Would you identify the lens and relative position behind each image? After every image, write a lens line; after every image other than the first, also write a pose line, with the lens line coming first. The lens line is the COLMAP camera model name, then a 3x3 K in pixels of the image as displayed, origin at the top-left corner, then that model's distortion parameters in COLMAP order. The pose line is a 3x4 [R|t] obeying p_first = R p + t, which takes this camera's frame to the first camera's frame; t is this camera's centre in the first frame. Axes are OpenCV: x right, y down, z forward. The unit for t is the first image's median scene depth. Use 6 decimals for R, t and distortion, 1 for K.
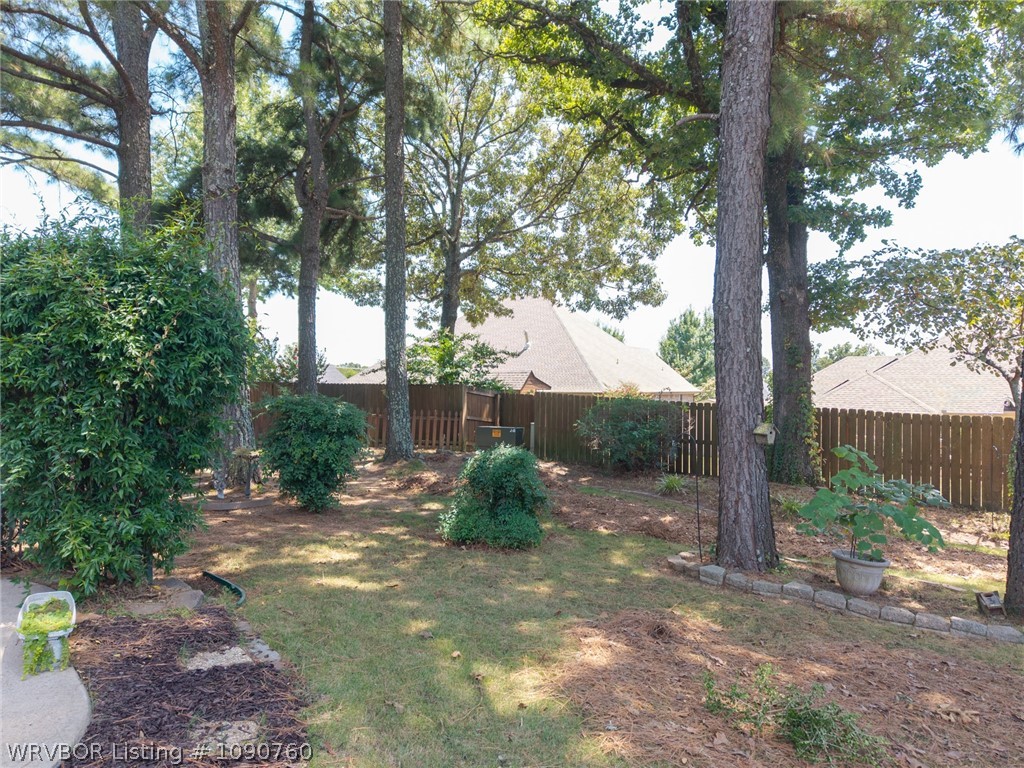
lens RADIAL K [[682.4, 0, 511.0], [0, 682.4, 385.9], [0, 0, 1]] dist [0.027572, -0.021865]
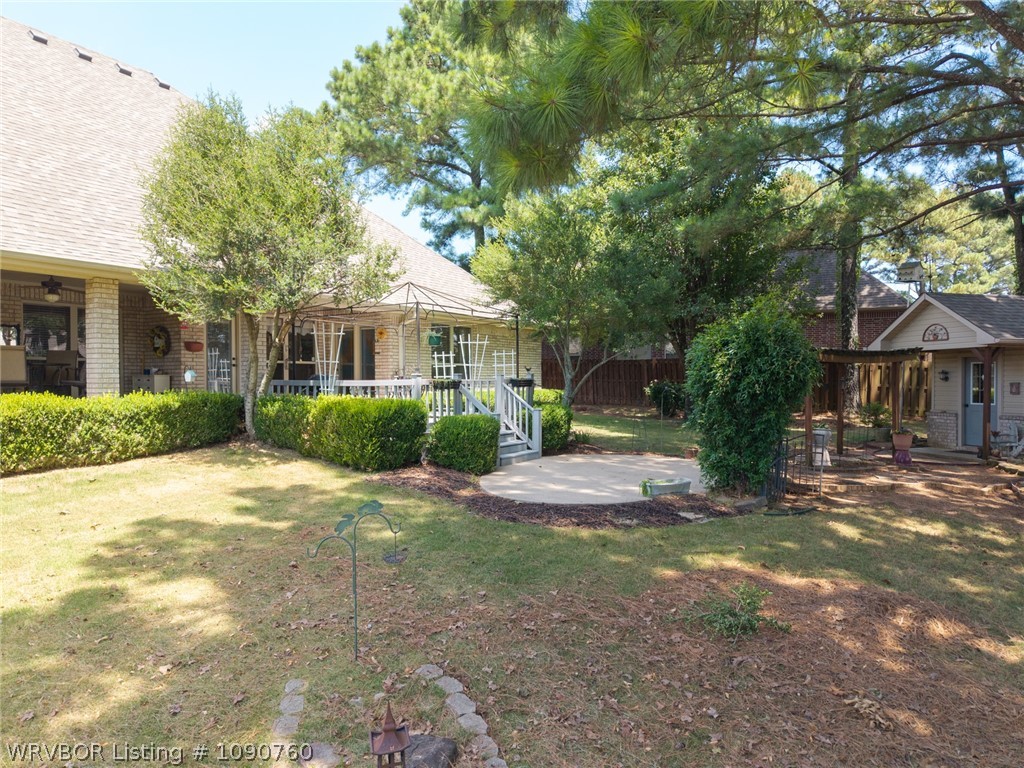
lens RADIAL K [[682.4, 0, 511.8], [0, 682.4, 388.9], [0, 0, 1]] dist [0.027572, -0.021865]
pose [[-0.055129, 0.005593, -0.998464, 1.193025], [-0.002058, 0.999982, 0.005716, -0.017468], [0.998477, 0.002370, -0.055117, 0.352264]]
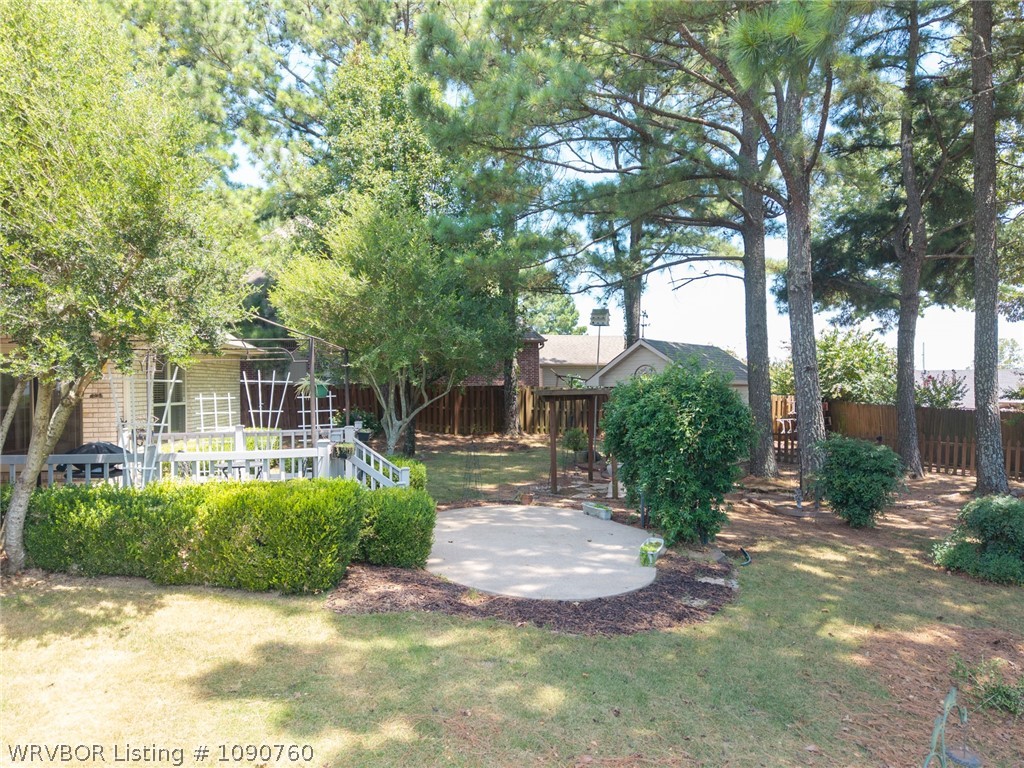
lens RADIAL K [[682.4, 0, 509.5], [0, 682.4, 386.1], [0, 0, 1]] dist [0.027572, -0.021865]
pose [[0.587687, -0.012518, -0.808991, 0.639682], [0.012030, 0.999905, -0.006733, -0.145308], [0.808999, -0.005775, 0.587782, -0.534854]]
